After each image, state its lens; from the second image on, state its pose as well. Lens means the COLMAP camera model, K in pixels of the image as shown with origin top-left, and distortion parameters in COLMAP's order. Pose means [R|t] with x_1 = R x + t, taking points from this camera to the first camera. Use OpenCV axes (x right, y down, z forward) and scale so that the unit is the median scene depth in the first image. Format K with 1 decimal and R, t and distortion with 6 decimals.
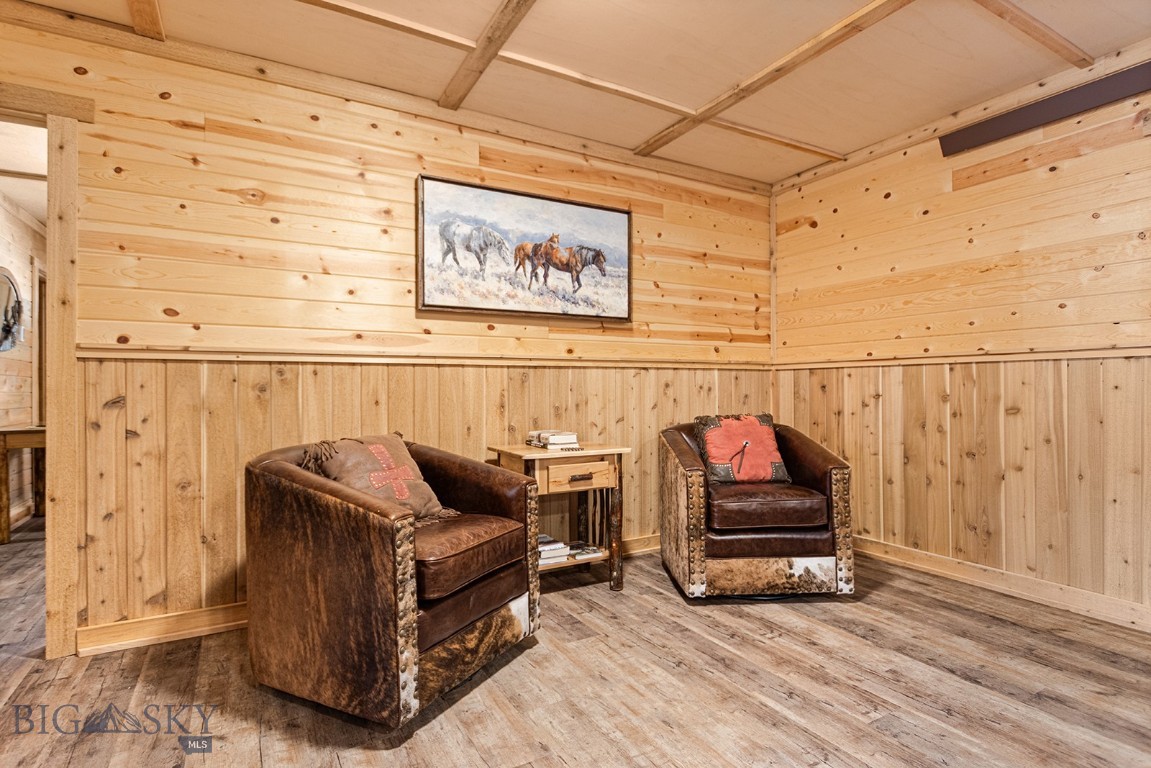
lens RADIAL K [[581.3, 0, 572.3], [0, 581.3, 389.3], [0, 0, 1]] dist [0.002295, 0.001311]
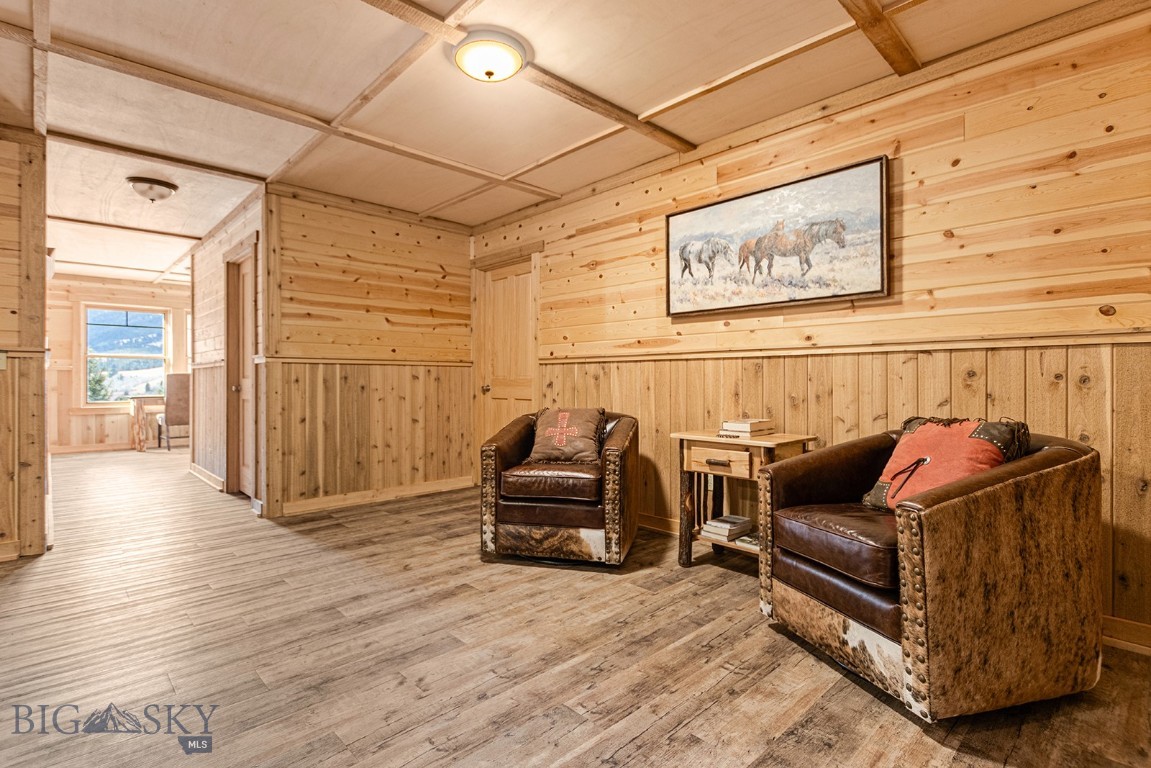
lens RADIAL K [[555.7, 0, 554.5], [0, 555.7, 381.4], [0, 0, 1]] dist [0.002965, 0.000680]
pose [[0.219320, 0.007682, -0.975623, 0.916120], [0.000275, 0.999968, 0.007936, -0.004203], [0.975653, -0.002009, 0.219311, 0.481099]]
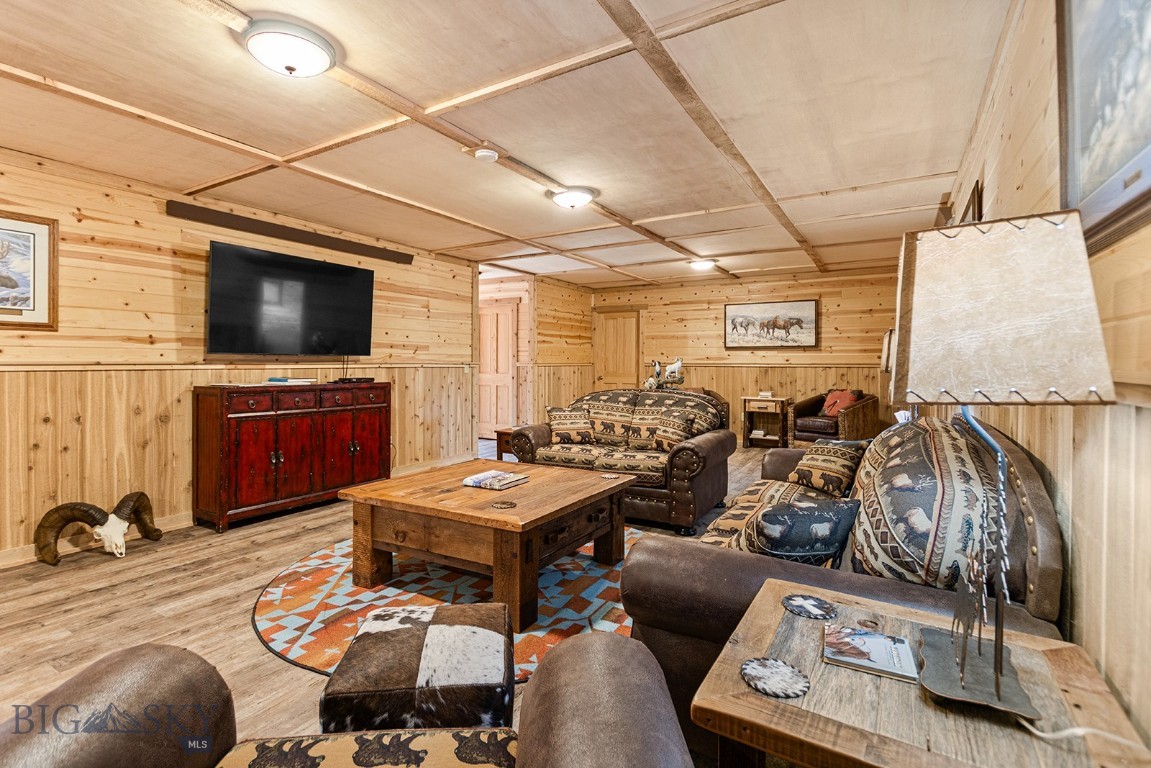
lens RADIAL K [[555.7, 0, 567.1], [0, 555.7, 377.7], [0, 0, 1]] dist [0.002965, 0.000680]
pose [[0.481573, 0.026596, -0.876002, 1.910091], [-0.003816, 0.999594, 0.028251, -0.066108], [0.876398, -0.010262, 0.481479, -1.134058]]
